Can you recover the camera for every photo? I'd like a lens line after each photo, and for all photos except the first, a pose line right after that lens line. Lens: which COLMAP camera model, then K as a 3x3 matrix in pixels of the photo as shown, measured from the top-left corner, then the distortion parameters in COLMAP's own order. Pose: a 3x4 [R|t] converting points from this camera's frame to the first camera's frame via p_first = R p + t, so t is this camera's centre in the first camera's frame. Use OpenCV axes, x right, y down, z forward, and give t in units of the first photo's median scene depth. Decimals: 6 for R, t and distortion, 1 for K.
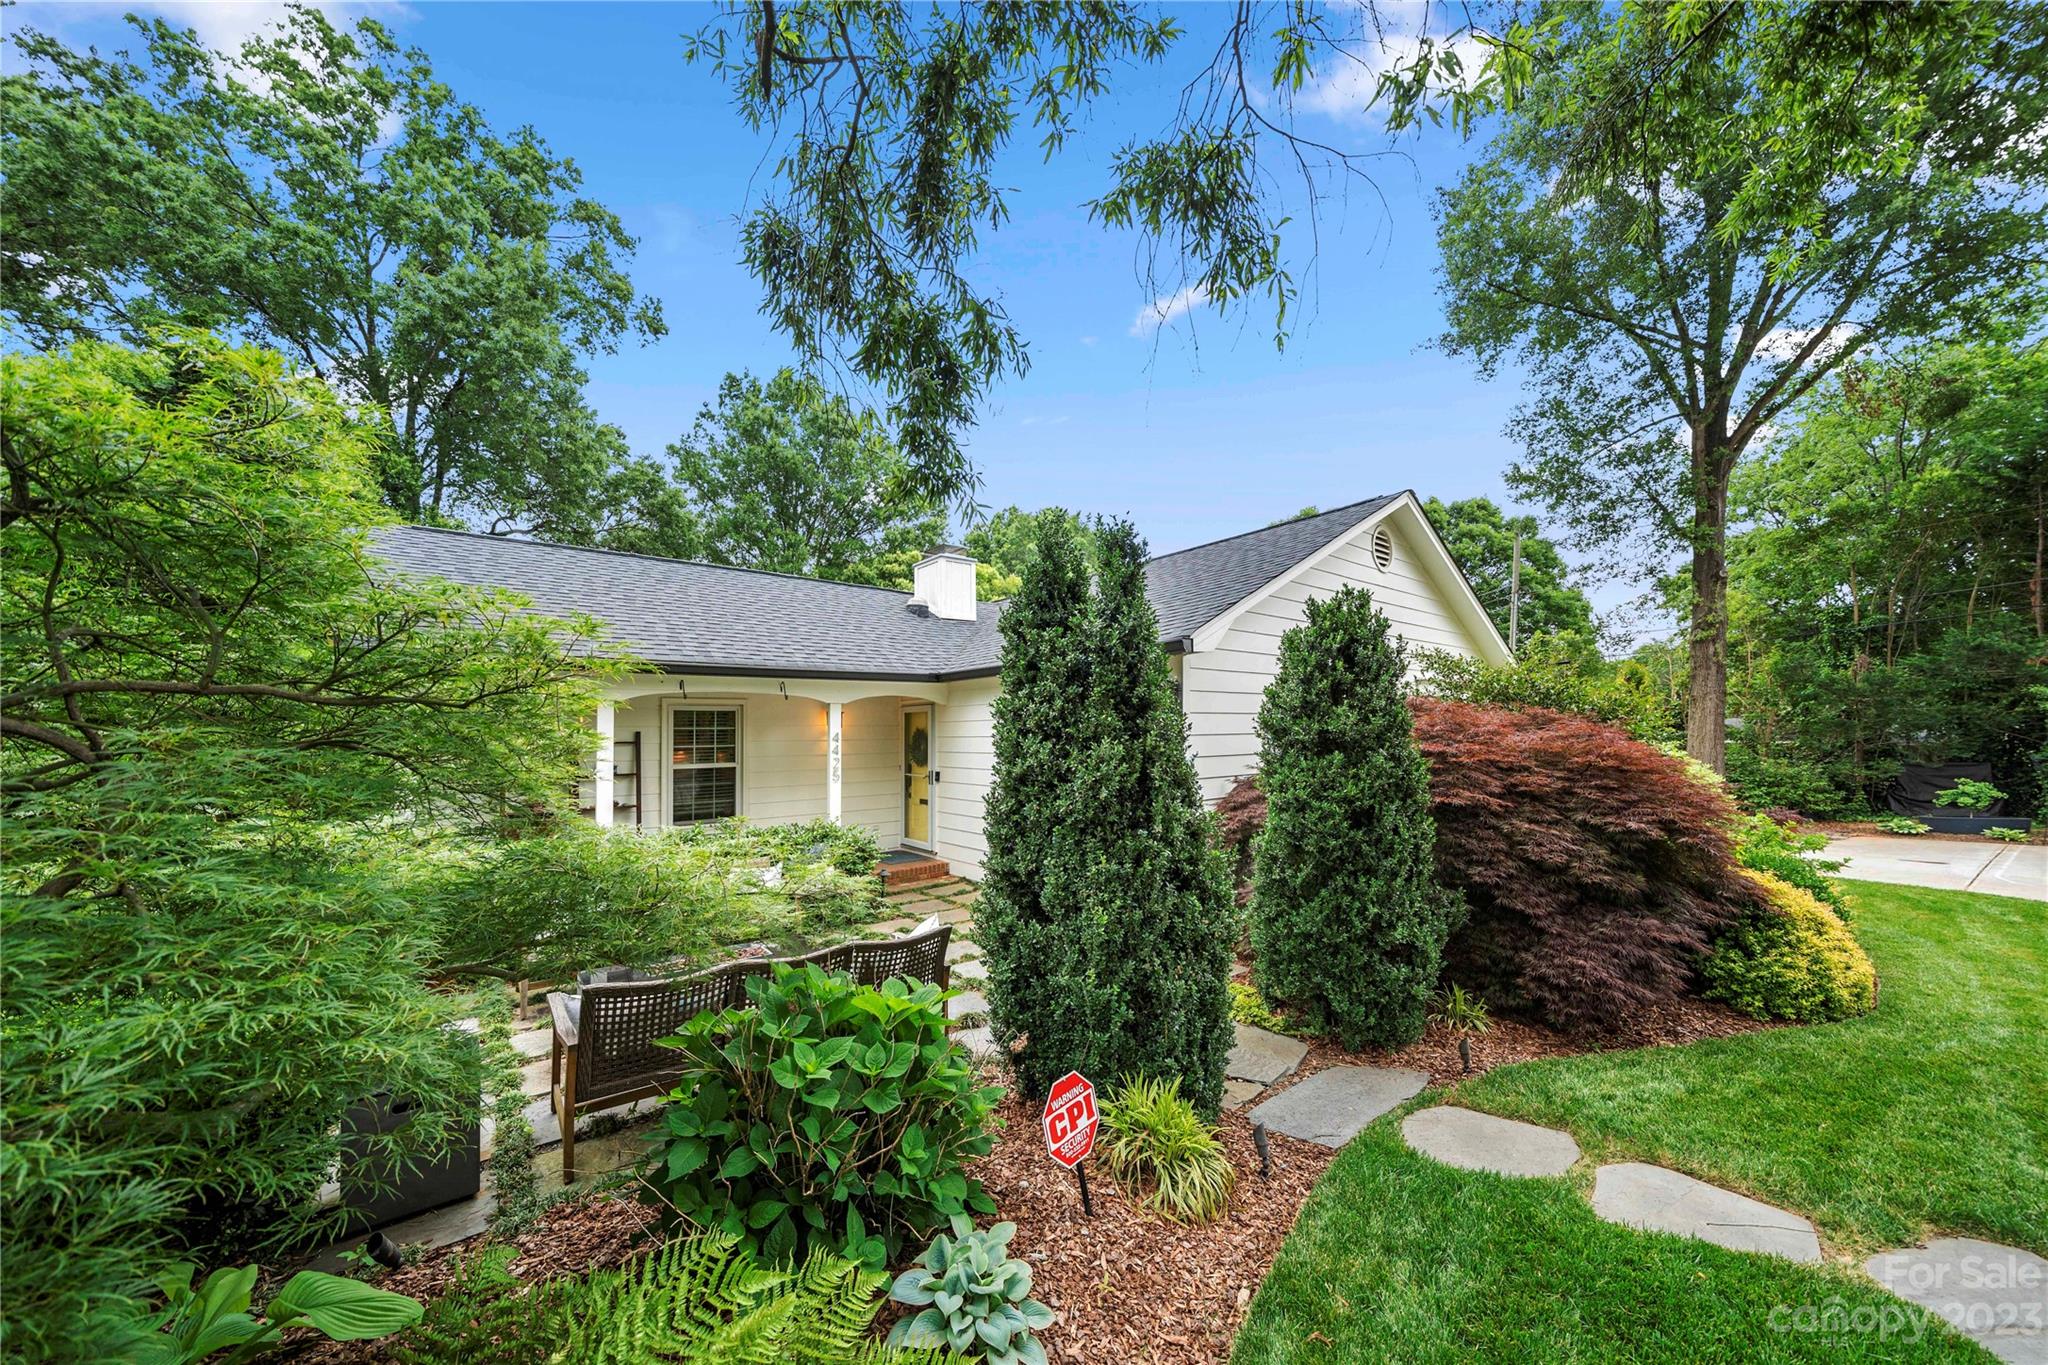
lens RADIAL K [[703.2, 0, 1024.9], [0, 703.2, 772.2], [0, 0, 1]] dist [-0.001507, -0.000087]
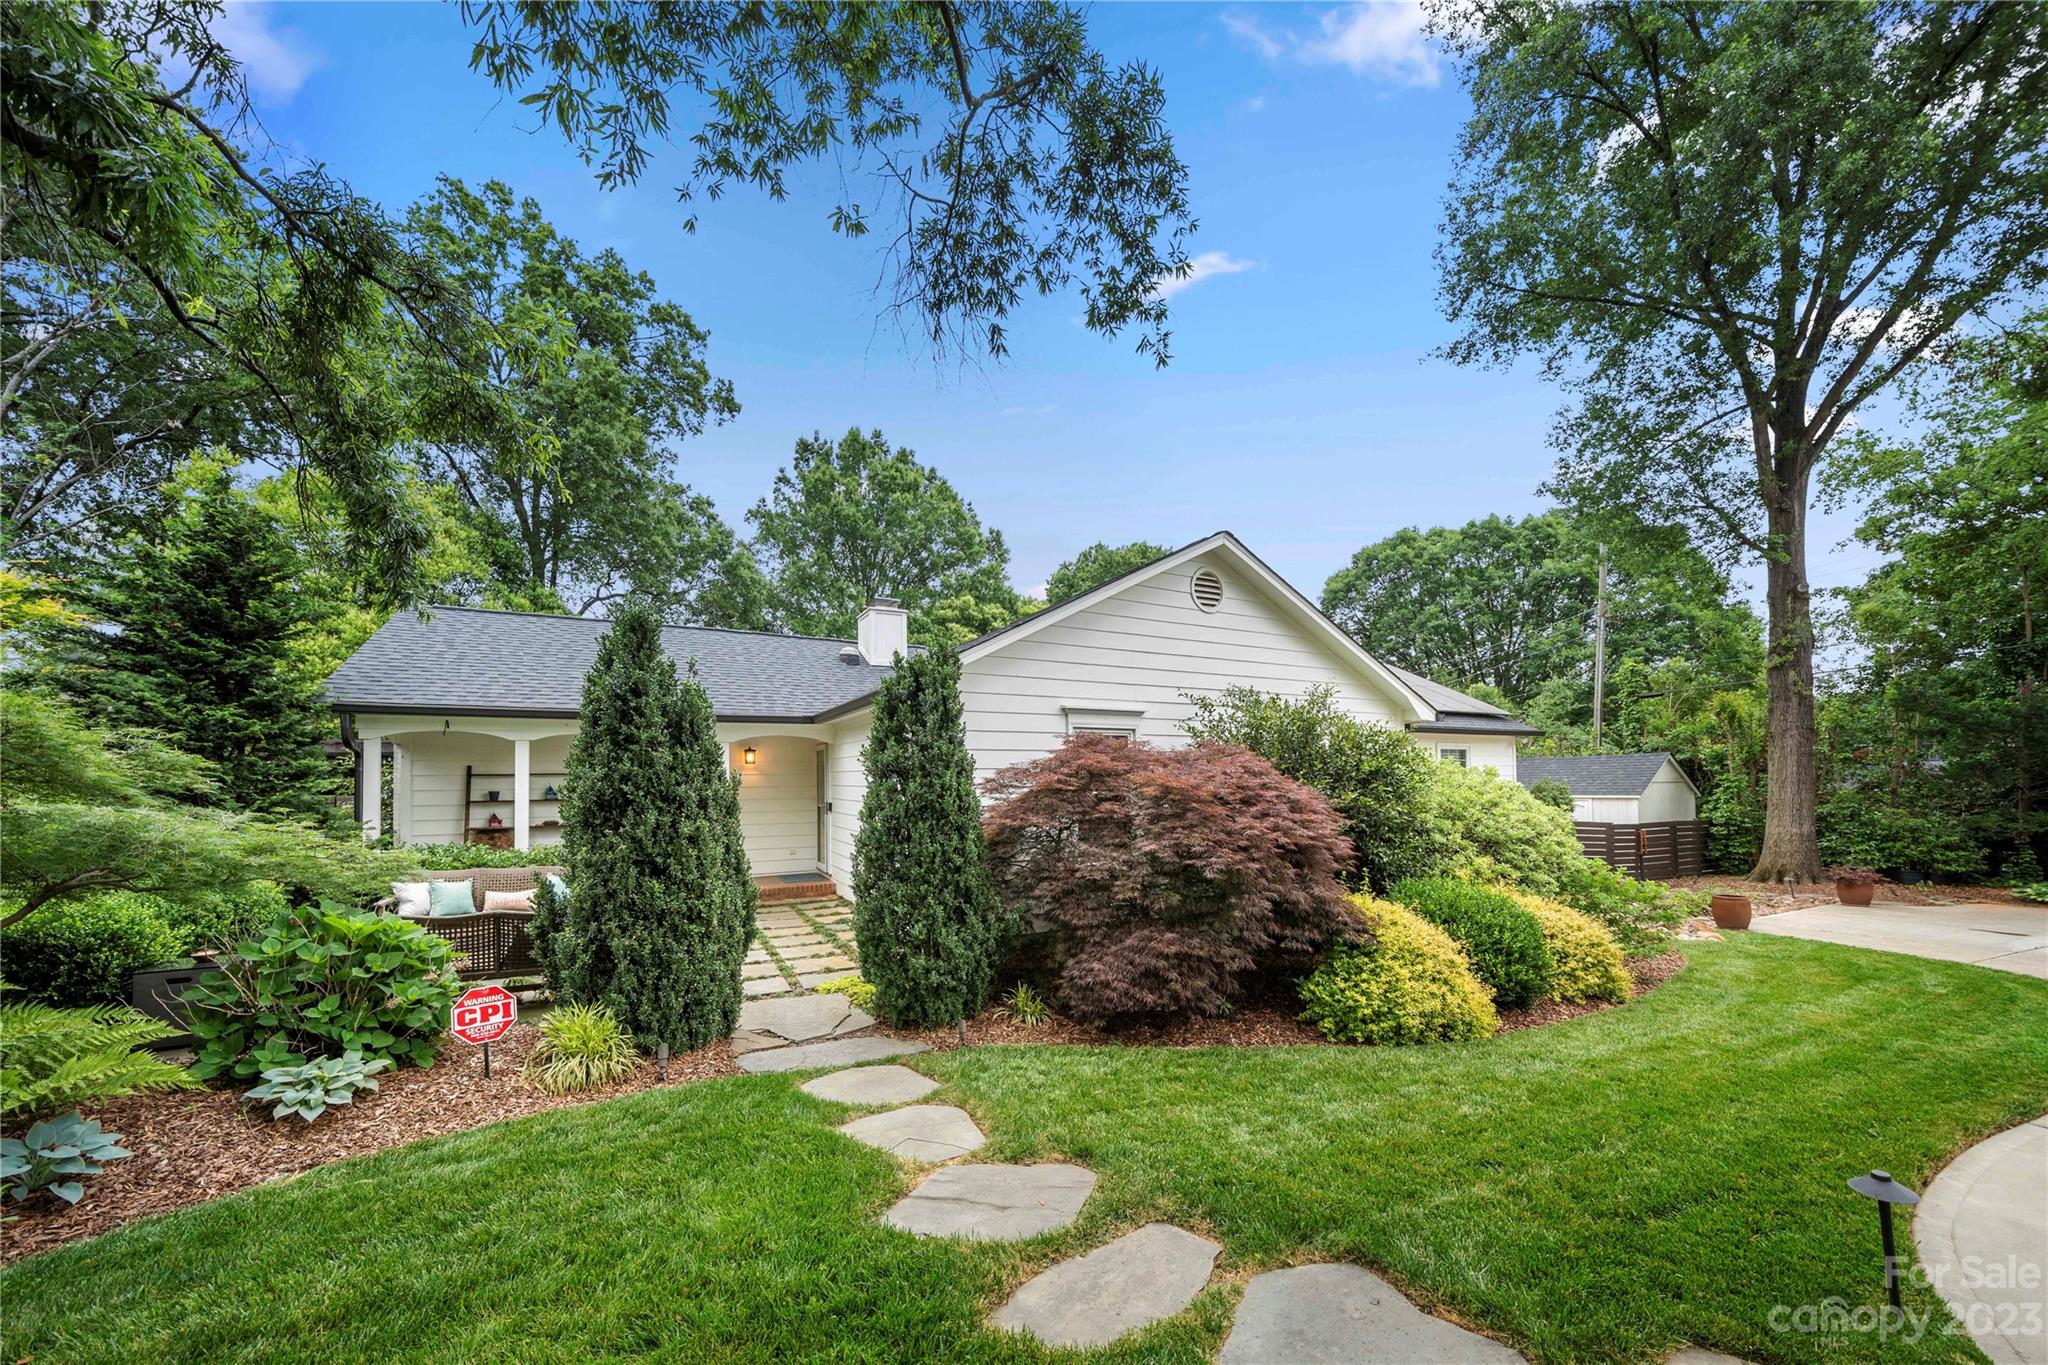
lens RADIAL K [[731.4, 0, 1036.5], [0, 731.4, 820.4], [0, 0, 1]] dist [-0.004851, 0.000191]
pose [[0.979090, 0.019102, -0.202530, 0.457403], [-0.017943, 0.999810, 0.007556, 0.013477], [0.202636, -0.003764, 0.979247, -0.085515]]
